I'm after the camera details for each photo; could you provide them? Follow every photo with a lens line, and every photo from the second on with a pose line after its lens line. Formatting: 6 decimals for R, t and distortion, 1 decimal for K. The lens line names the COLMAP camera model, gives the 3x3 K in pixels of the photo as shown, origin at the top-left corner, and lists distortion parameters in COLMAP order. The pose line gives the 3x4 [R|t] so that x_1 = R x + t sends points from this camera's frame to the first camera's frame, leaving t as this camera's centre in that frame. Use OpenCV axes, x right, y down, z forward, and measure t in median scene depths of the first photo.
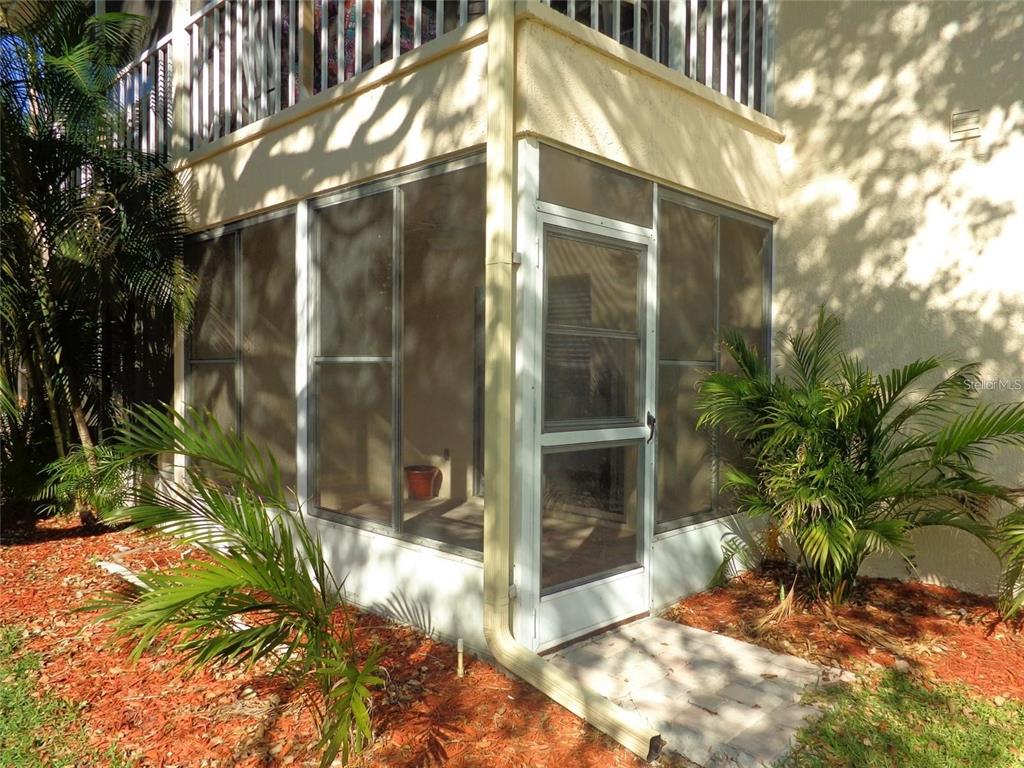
lens RADIAL K [[760.8, 0, 512.0], [0, 760.8, 384.0], [0, 0, 1]] dist [-0.004581, 0.005766]
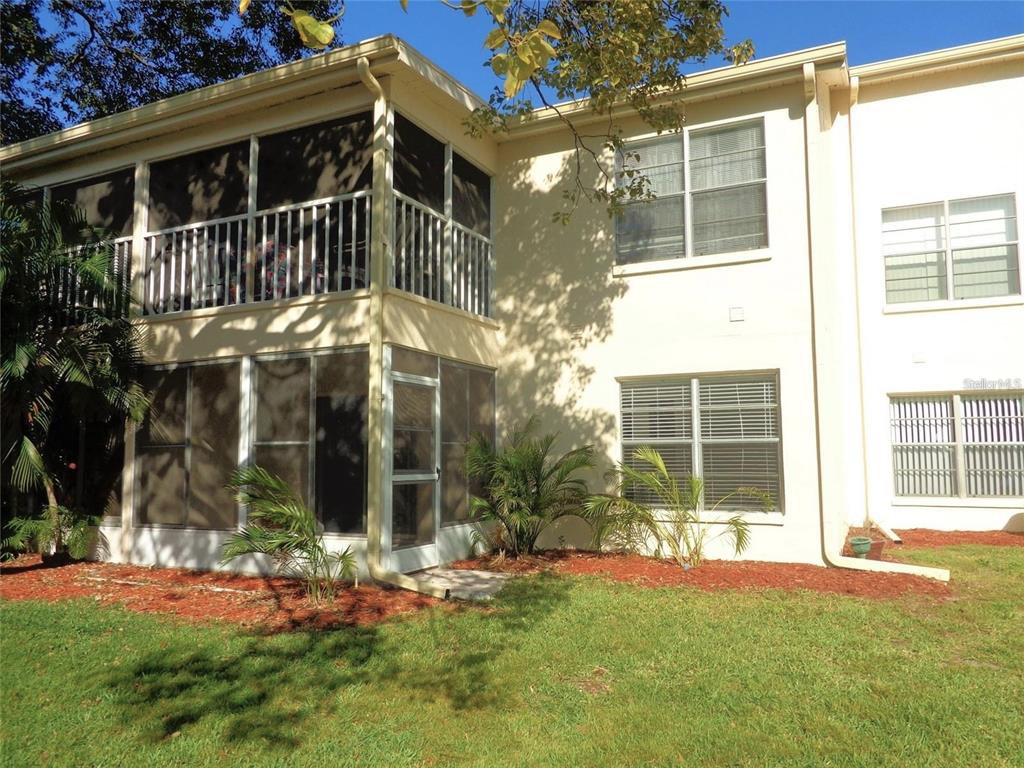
lens RADIAL K [[760.8, 0, 512.0], [0, 760.8, 384.0], [0, 0, 1]] dist [-0.004581, 0.005766]
pose [[0.948769, 0.012166, 0.315736, -0.261691], [0.023269, 0.993855, -0.108217, 0.038786], [-0.315112, 0.110020, 0.942656, -0.958832]]
